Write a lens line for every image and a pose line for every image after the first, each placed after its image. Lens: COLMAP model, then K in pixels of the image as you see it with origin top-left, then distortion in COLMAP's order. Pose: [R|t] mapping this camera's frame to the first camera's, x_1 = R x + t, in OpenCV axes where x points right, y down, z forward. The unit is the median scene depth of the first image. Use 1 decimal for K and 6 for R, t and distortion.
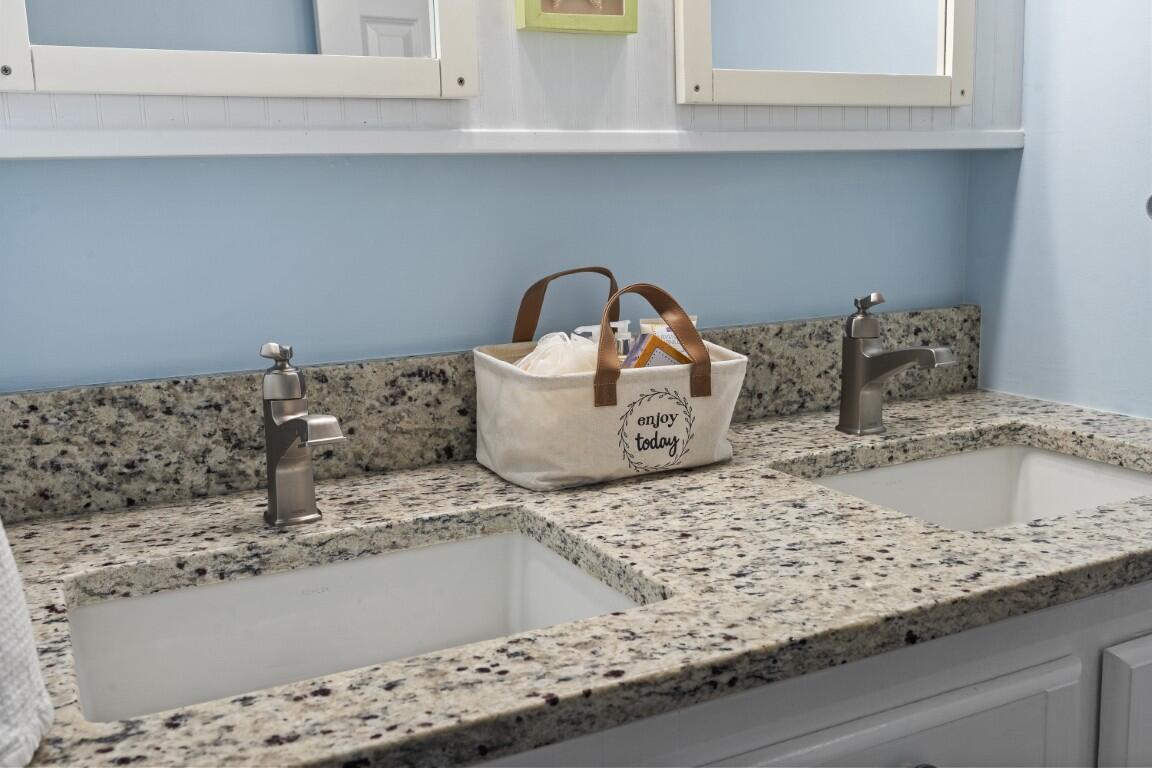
lens RADIAL K [[1099.2, 0, 575.9], [0, 1099.2, 384.0], [0, 0, 1]] dist [-0.012317, 0.000000]
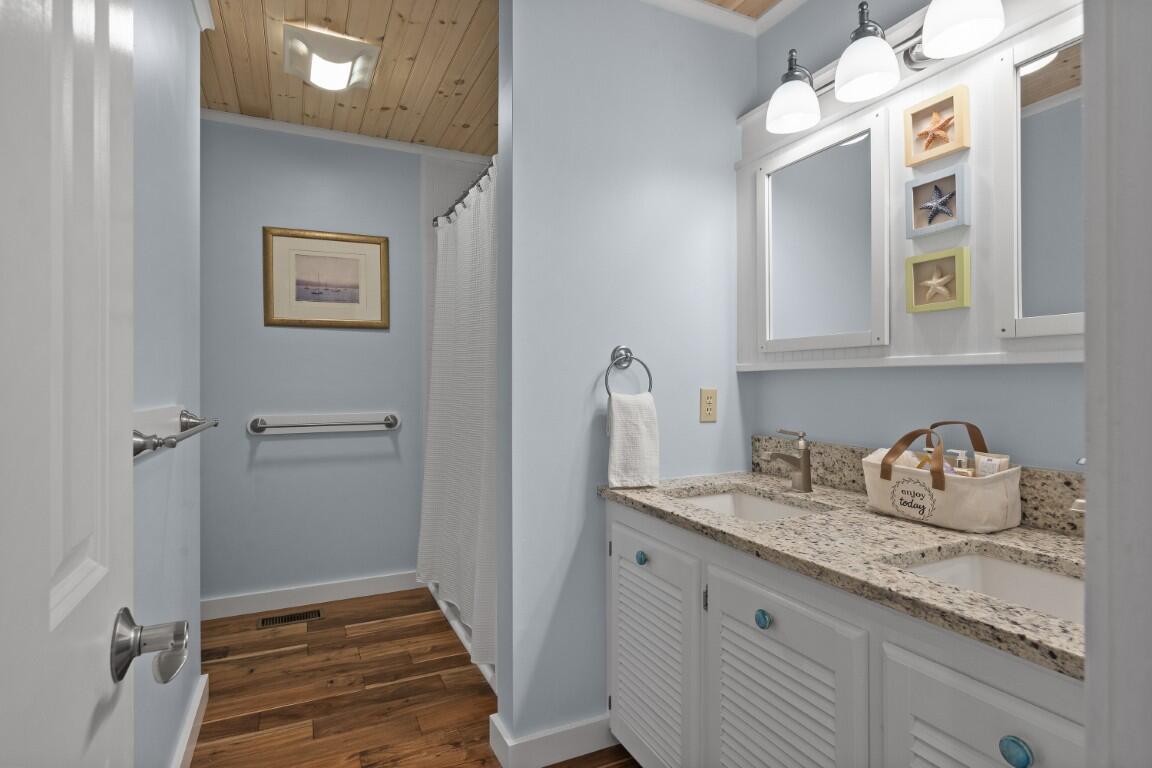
lens RADIAL K [[588.0, 0, 575.1], [0, 588.0, 381.7], [0, 0, 1]] dist [0.004379, 0.000092]
pose [[-0.025155, 0.031346, -0.999192, 1.210430], [-0.165002, 0.985669, 0.035076, -0.111420], [0.985972, 0.165751, -0.019622, 0.361973]]
